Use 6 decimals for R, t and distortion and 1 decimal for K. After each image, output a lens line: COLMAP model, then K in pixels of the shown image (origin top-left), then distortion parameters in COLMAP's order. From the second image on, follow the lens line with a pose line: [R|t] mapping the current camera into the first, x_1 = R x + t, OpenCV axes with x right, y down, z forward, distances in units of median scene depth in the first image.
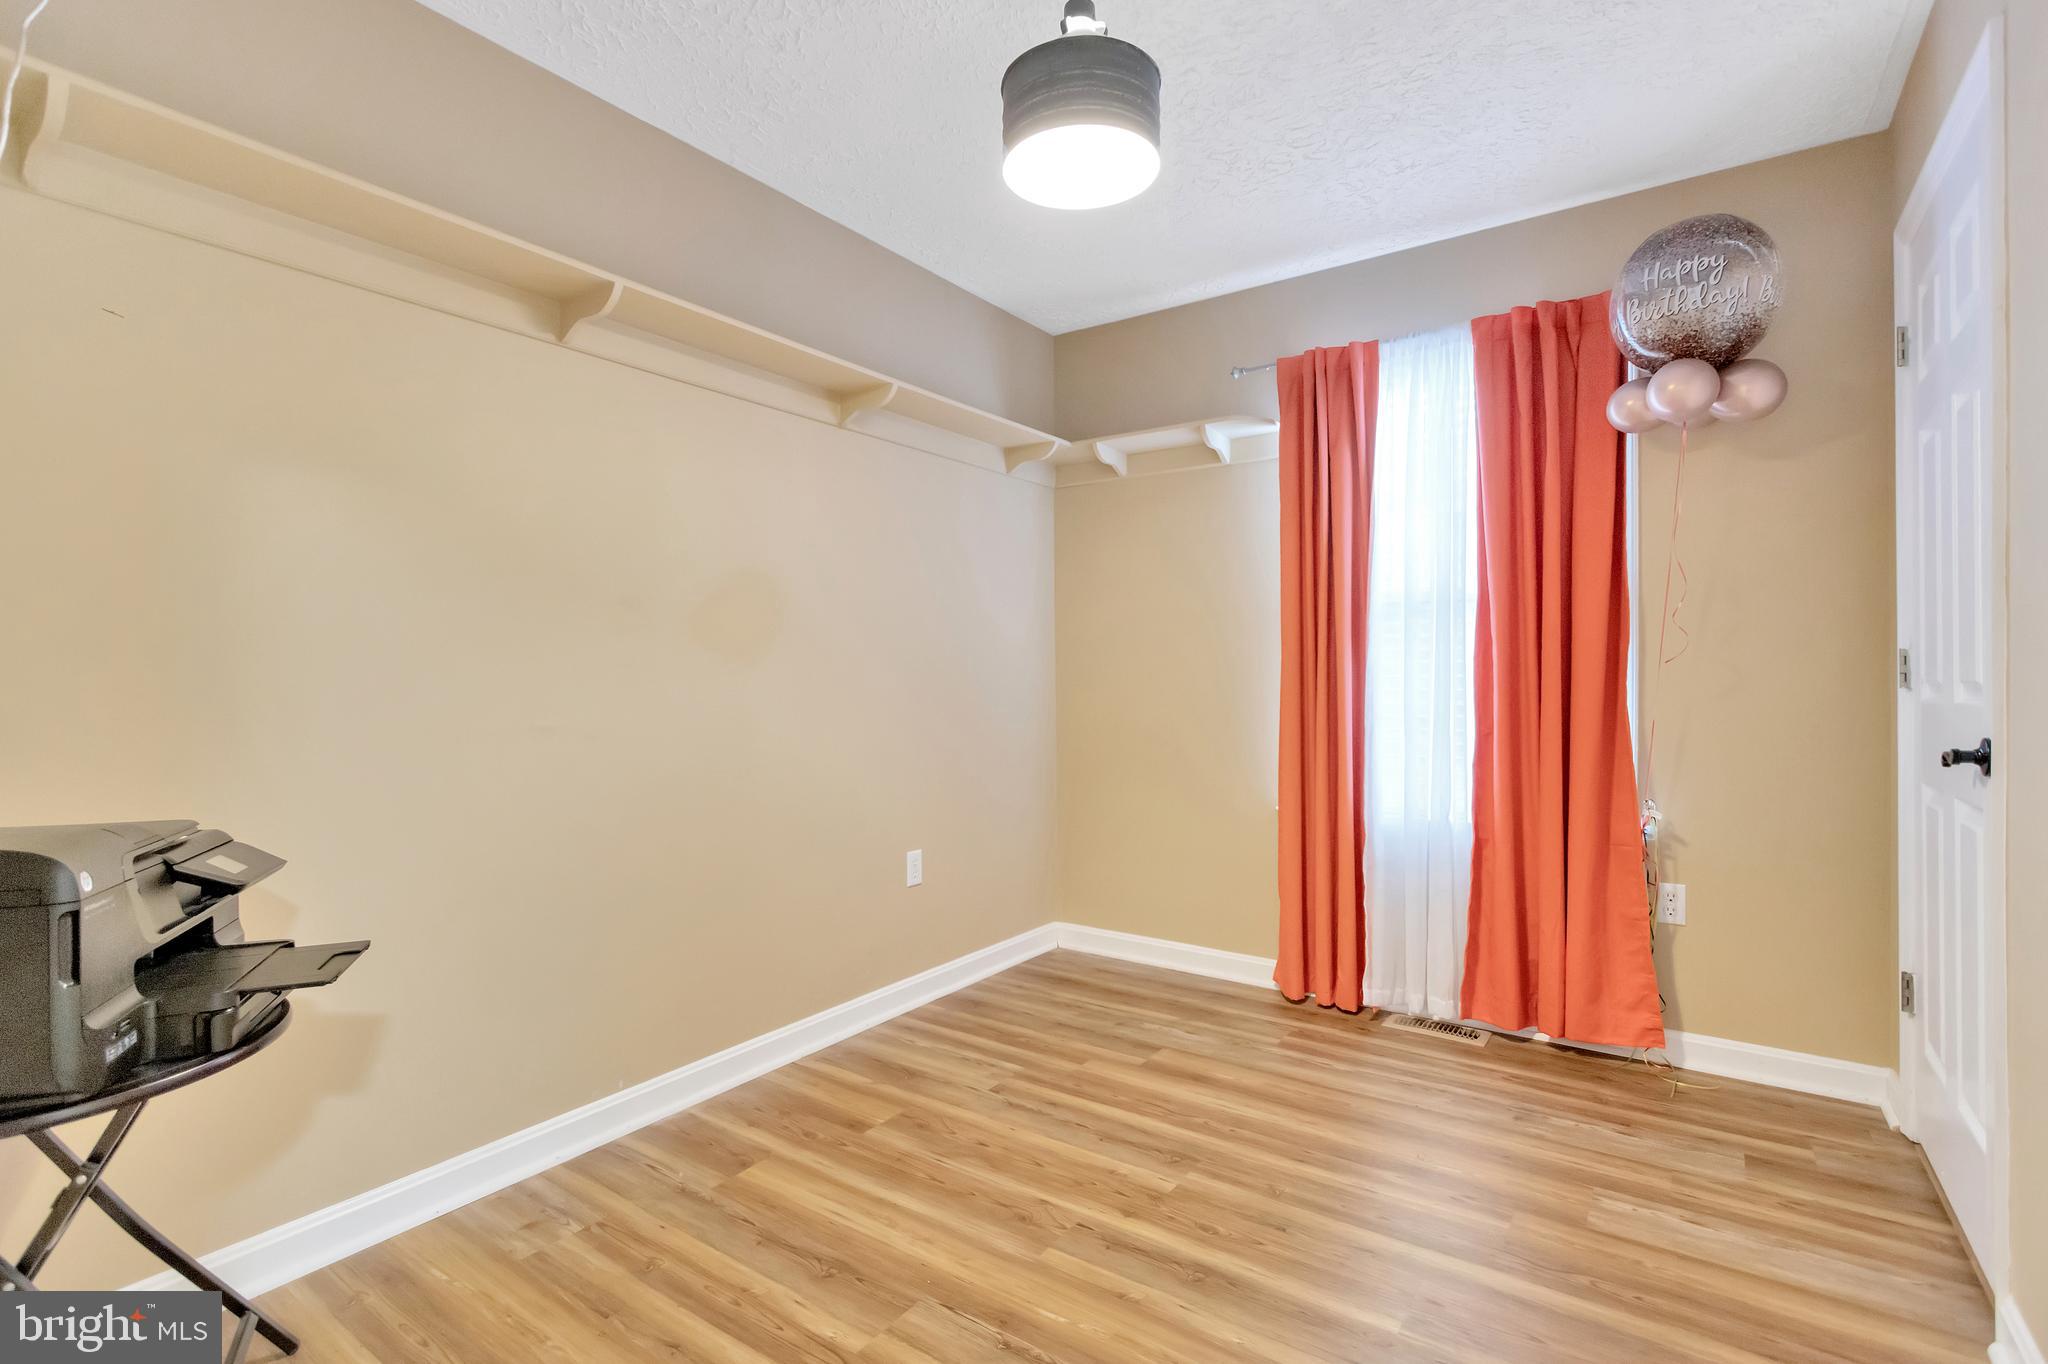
lens RADIAL K [[935.3, 0, 1024.0], [0, 935.3, 682.0], [0, 0, 1]] dist [-0.002222, -0.000251]
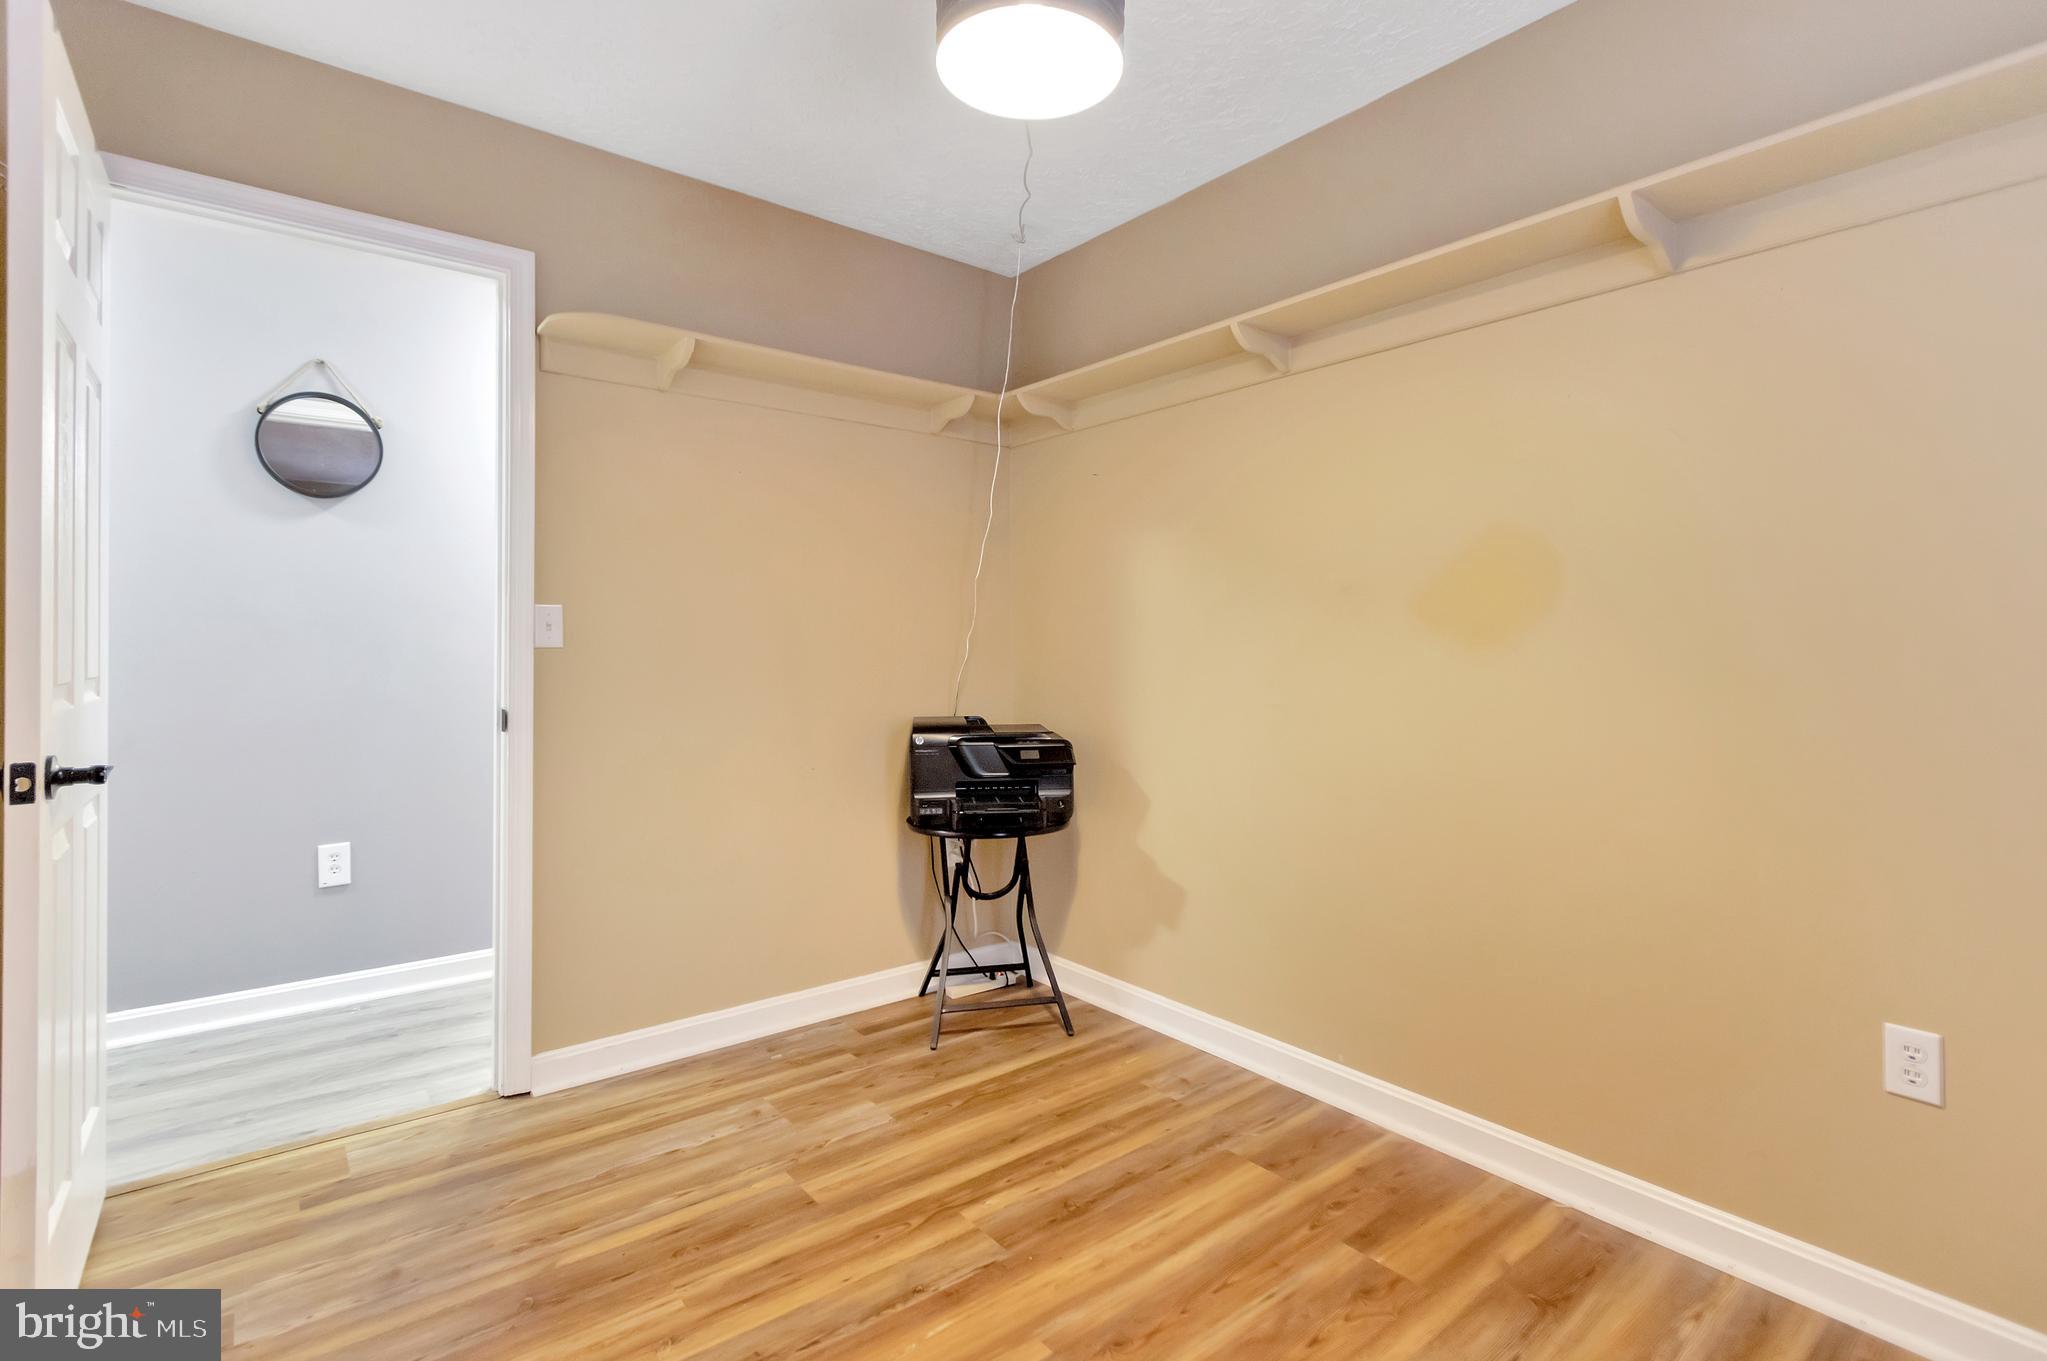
lens RADIAL K [[955.7, 0, 1031.8], [0, 955.7, 640.8], [0, 0, 1]] dist [0.000183, -0.000416]
pose [[-0.269691, -0.001285, -0.962946, 0.756745], [-0.006024, 0.999982, 0.000353, -0.031480], [0.962928, 0.005896, -0.269694, 1.063917]]
